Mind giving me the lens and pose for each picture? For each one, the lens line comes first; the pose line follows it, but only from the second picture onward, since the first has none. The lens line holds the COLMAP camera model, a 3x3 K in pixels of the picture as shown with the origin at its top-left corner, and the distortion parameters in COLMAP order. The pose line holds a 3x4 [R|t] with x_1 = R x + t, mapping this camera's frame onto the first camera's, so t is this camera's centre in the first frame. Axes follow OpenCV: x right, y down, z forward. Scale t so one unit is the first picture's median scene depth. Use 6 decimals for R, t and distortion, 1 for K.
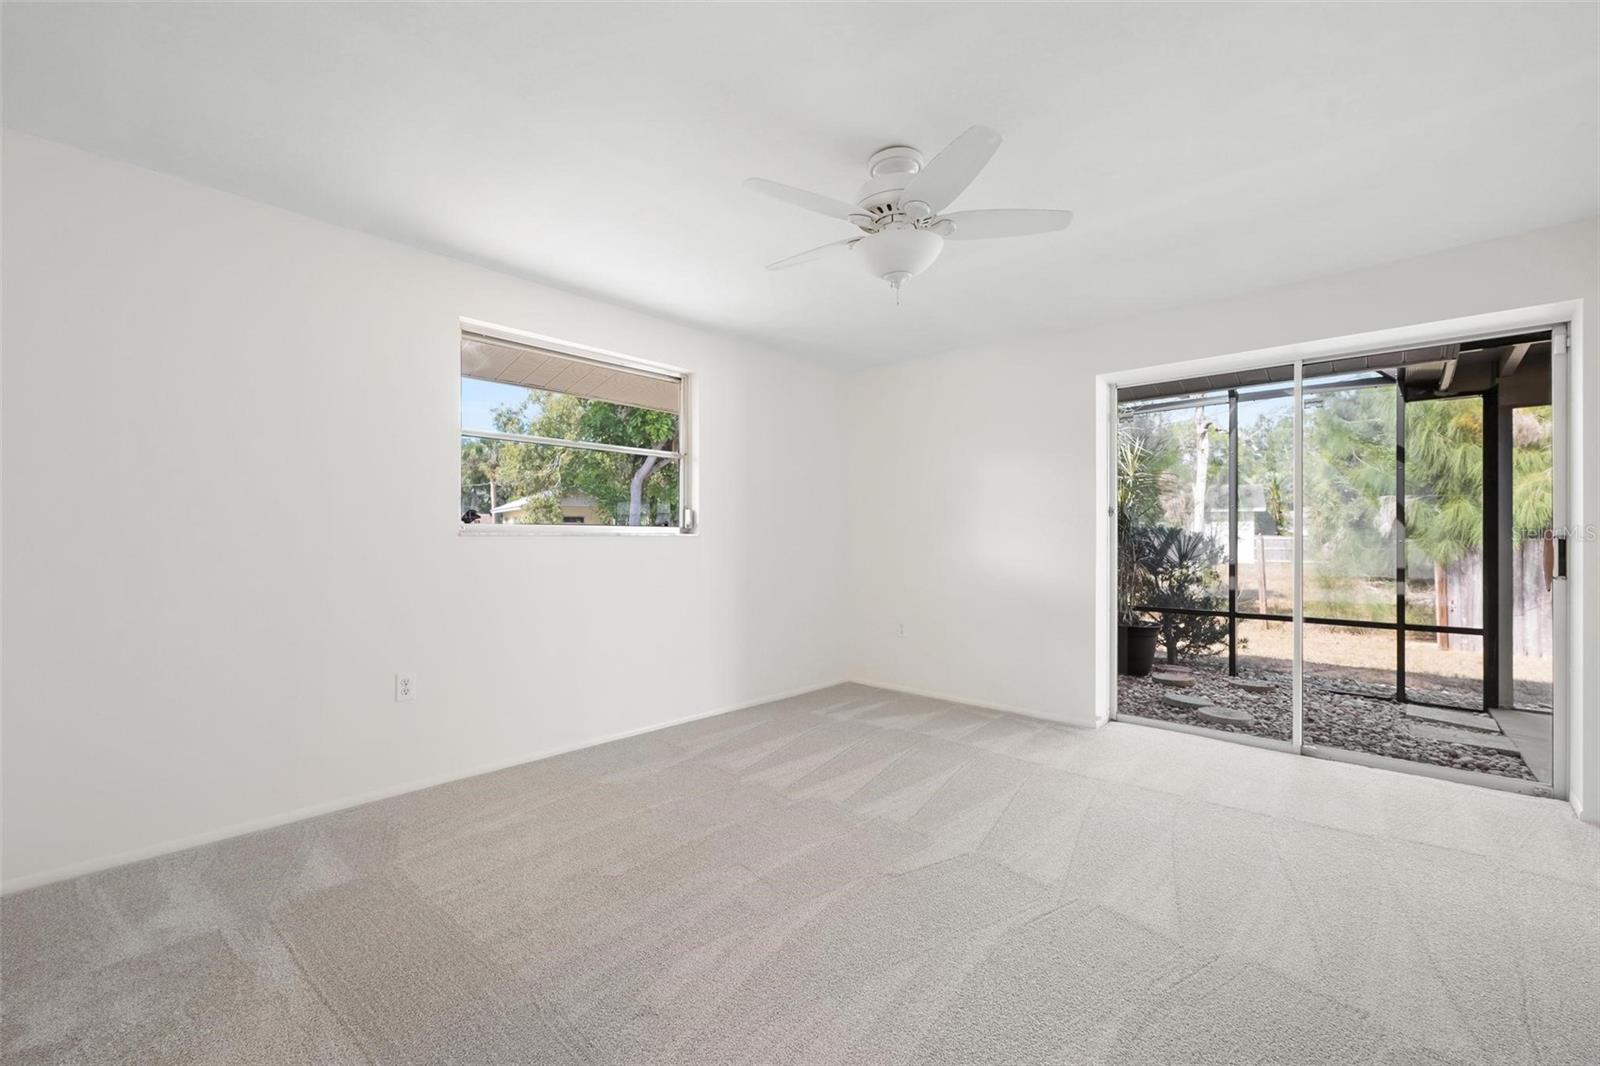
lens RADIAL K [[675.9, 0, 798.8], [0, 675.9, 530.7], [0, 0, 1]] dist [0.009880, -0.000118]
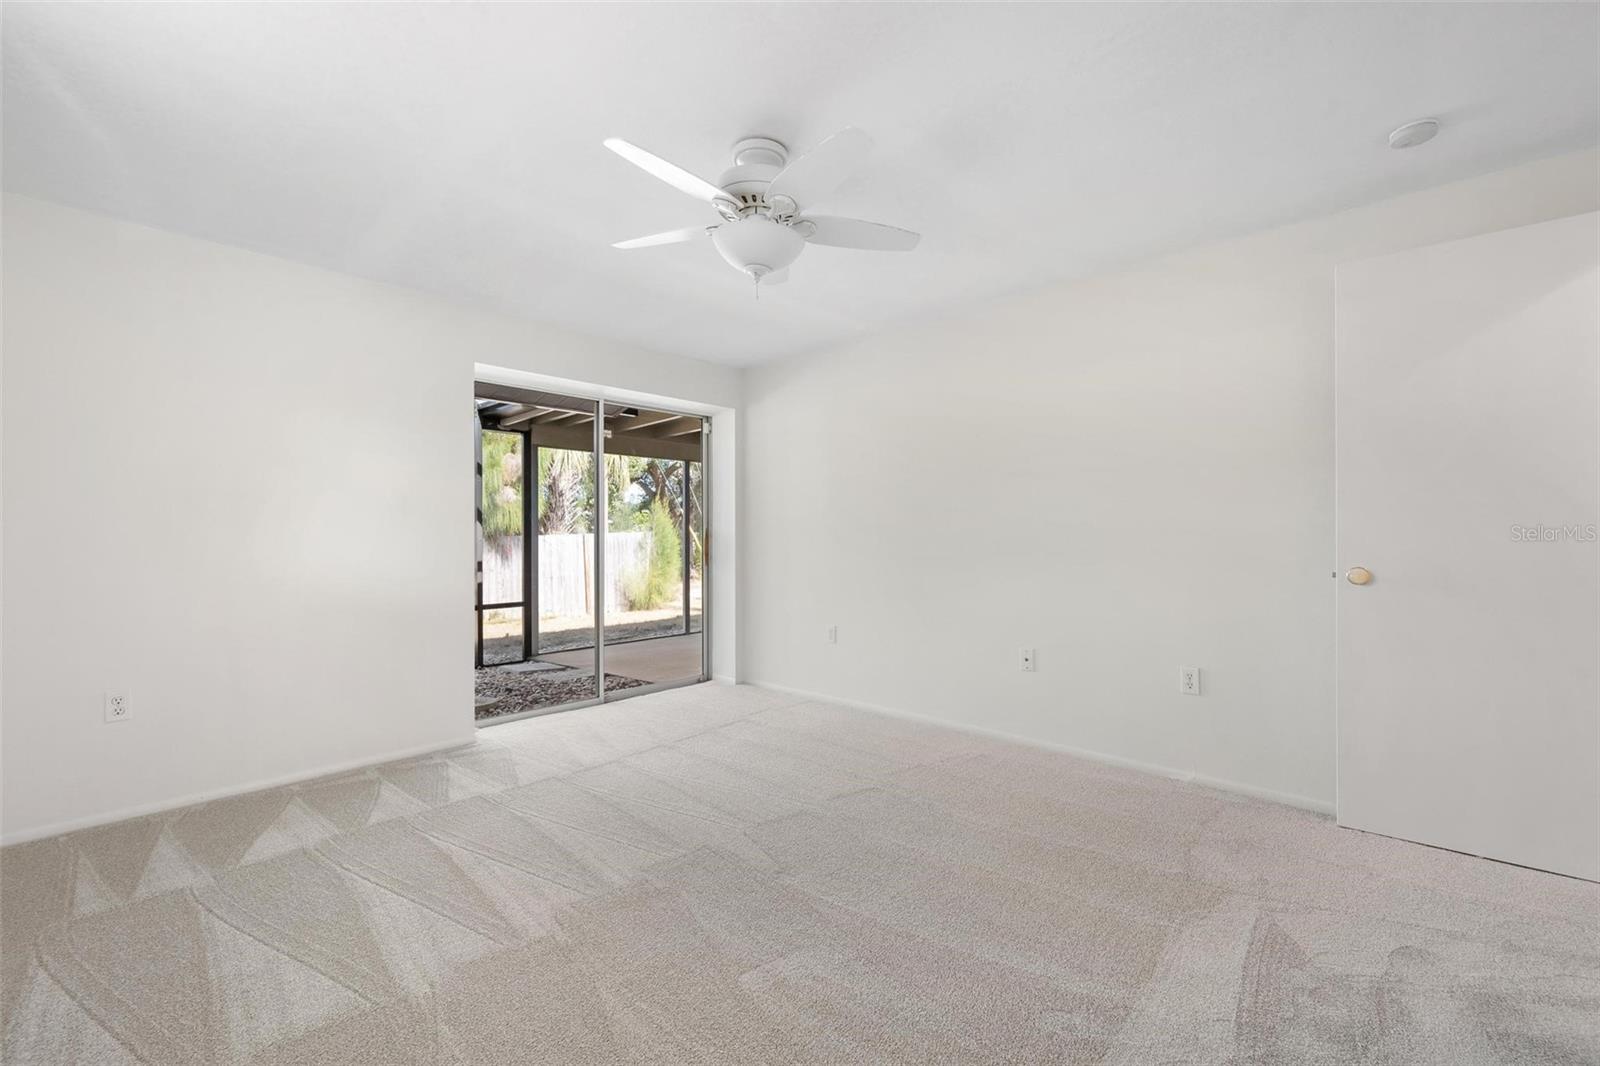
lens RADIAL K [[675.9, 0, 801.1], [0, 675.9, 536.0], [0, 0, 1]] dist [0.009880, -0.000118]
pose [[0.002881, -0.005433, 0.999981, -0.498535], [-0.002881, 0.999981, 0.005441, 0.001021], [-0.999992, -0.002897, 0.002865, 0.552471]]
